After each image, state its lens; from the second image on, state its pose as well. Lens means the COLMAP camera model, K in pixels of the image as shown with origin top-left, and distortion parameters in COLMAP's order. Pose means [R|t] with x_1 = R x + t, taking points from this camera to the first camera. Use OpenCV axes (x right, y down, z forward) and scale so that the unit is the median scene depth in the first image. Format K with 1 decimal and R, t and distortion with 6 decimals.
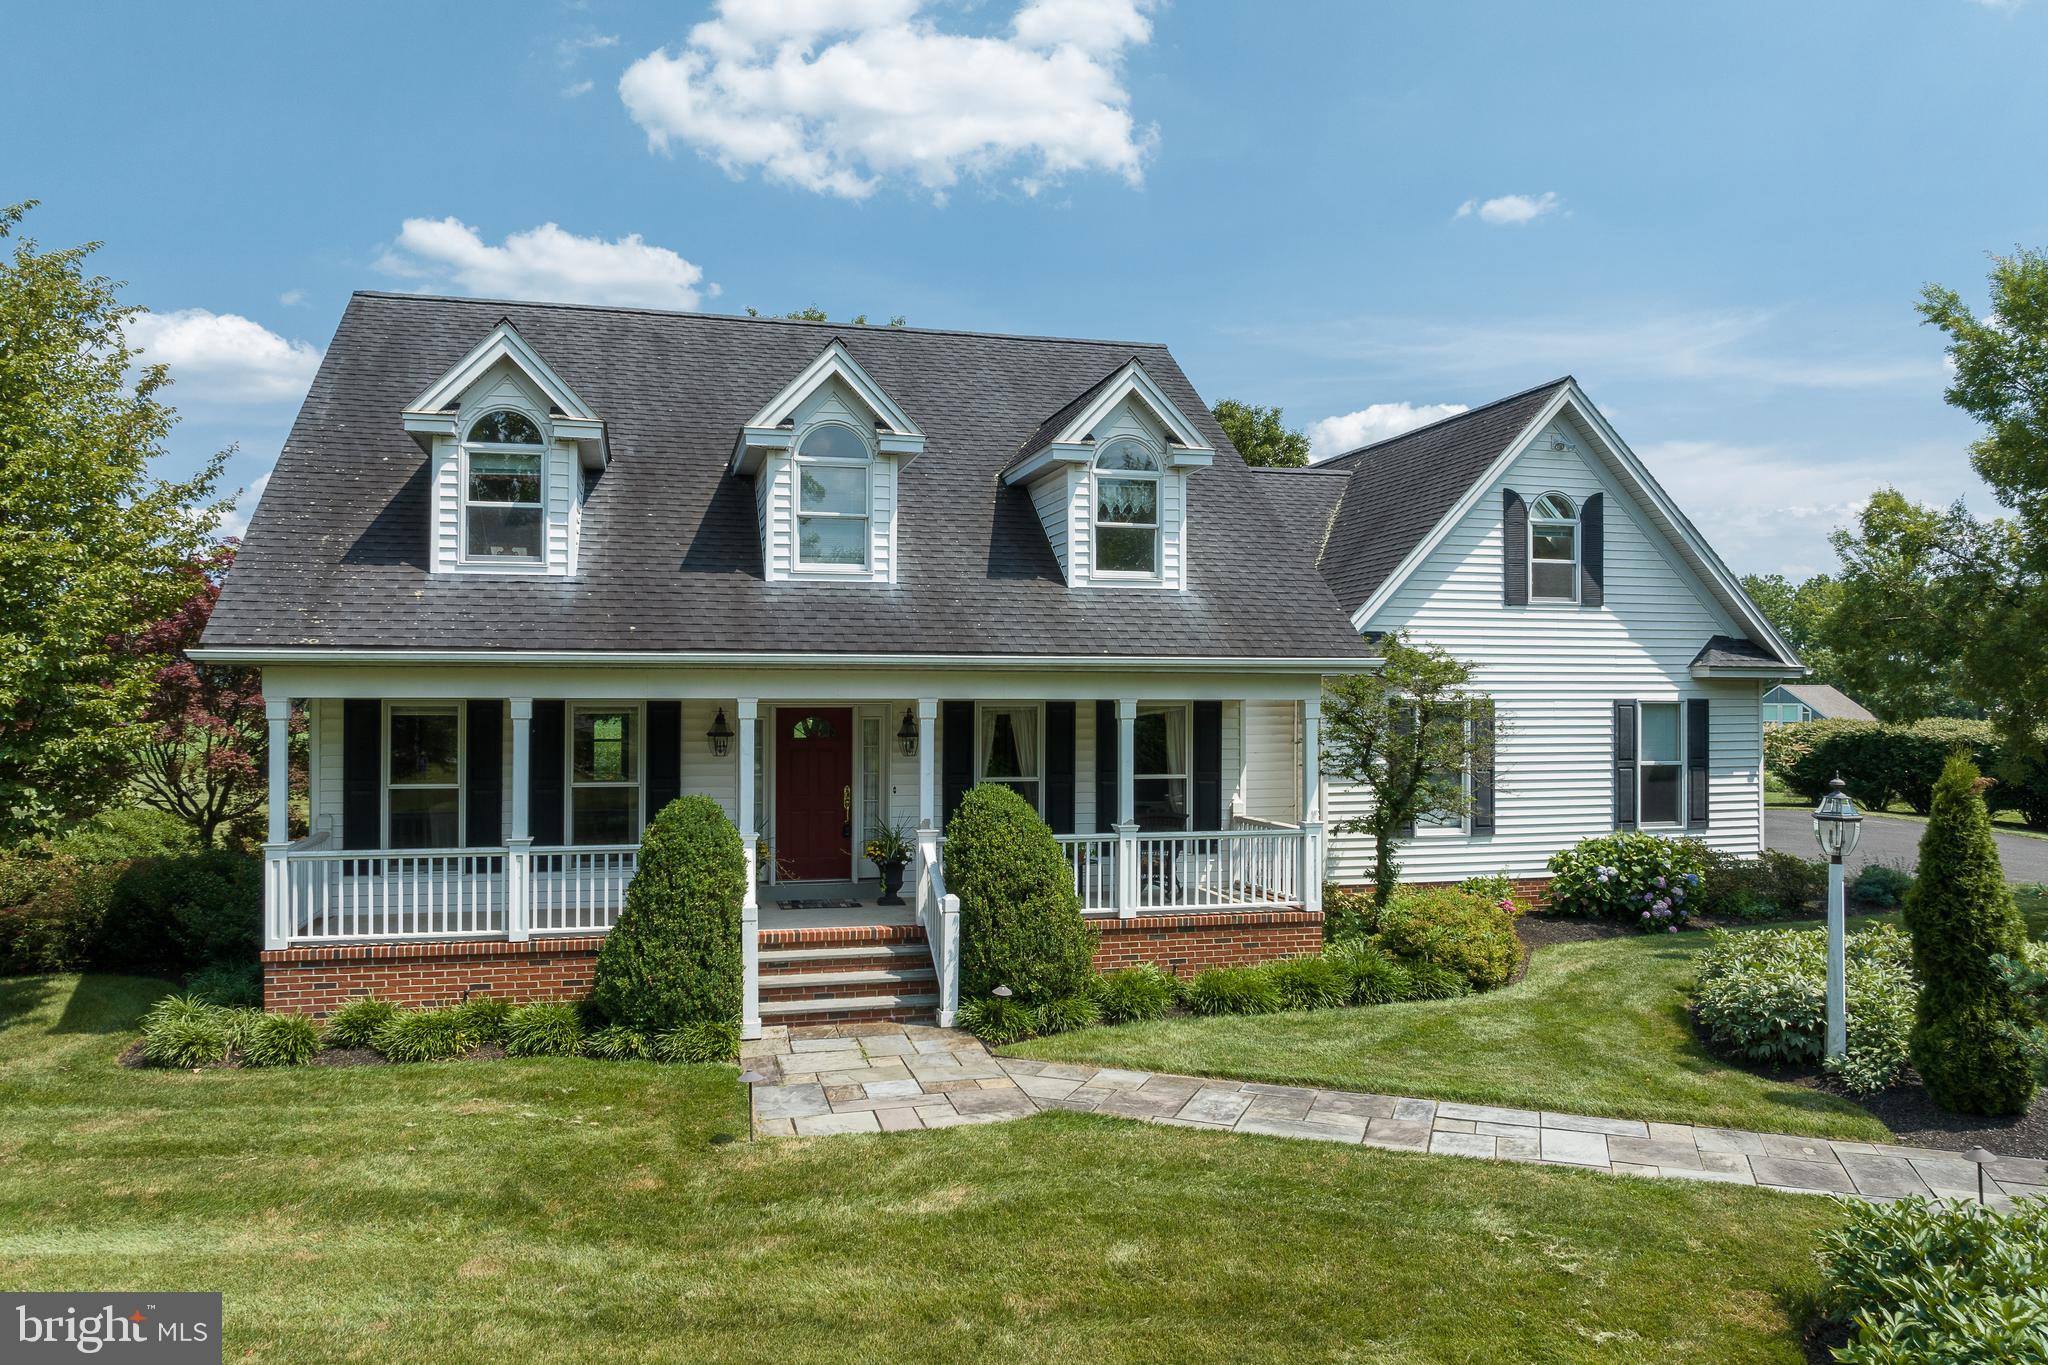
lens RADIAL K [[1432.1, 0, 1024.0], [0, 1432.1, 682.5], [0, 0, 1]] dist [-0.000239, -0.000344]
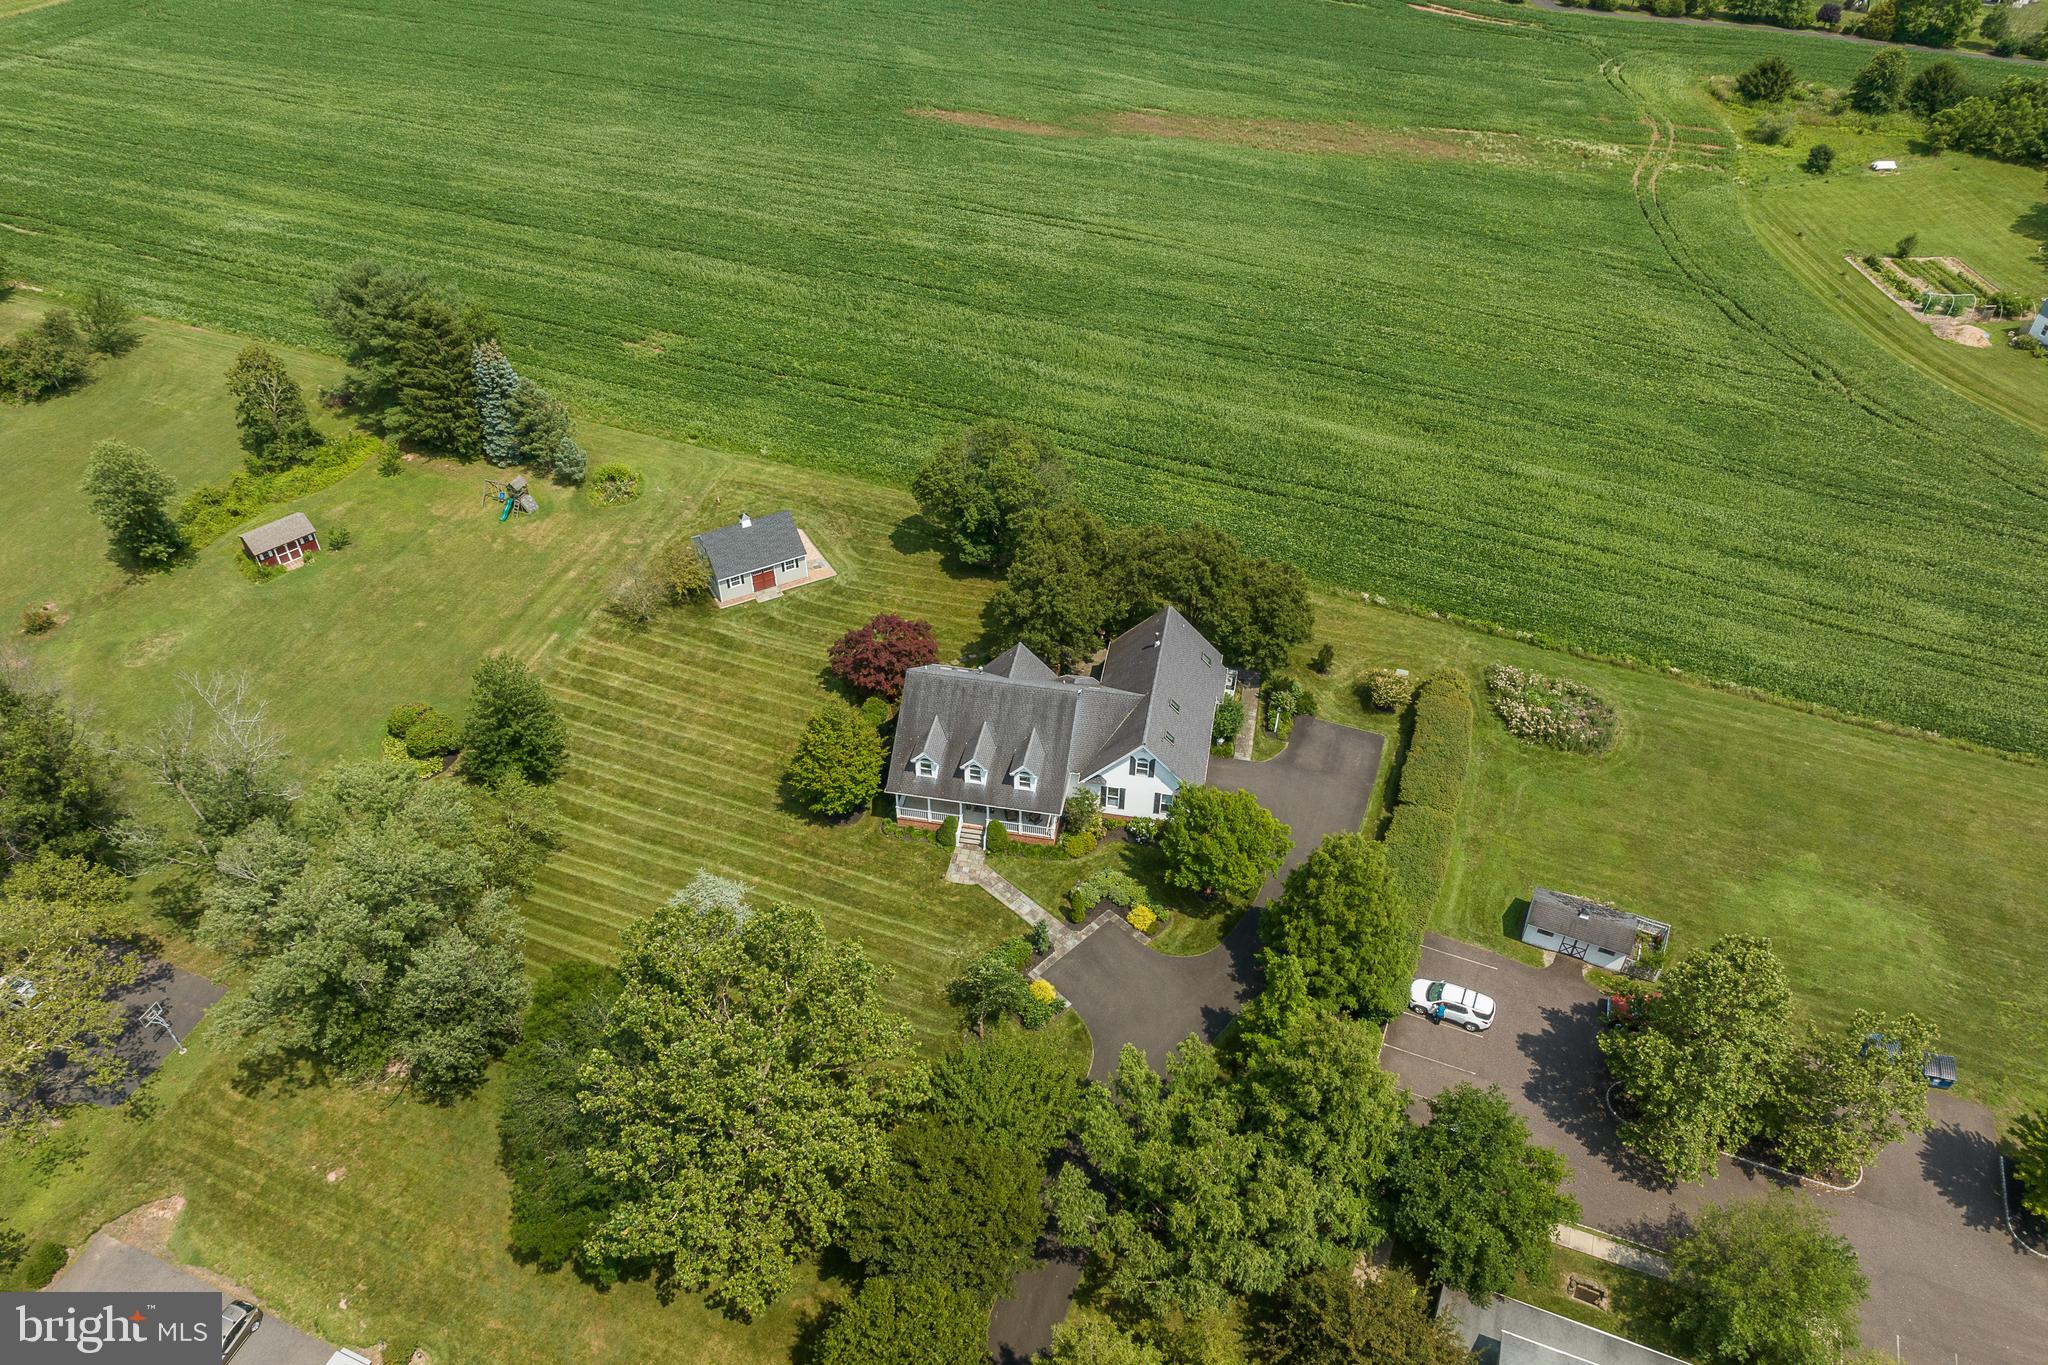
lens RADIAL K [[1432.1, 0, 1024.0], [0, 1432.1, 682.5], [0, 0, 1]] dist [-0.000239, -0.000344]
pose [[0.902965, 0.283432, -0.322986, 1.446578], [0.001678, 0.749300, 0.662229, -3.366194], [0.429711, -0.598512, 0.676116, -2.123713]]
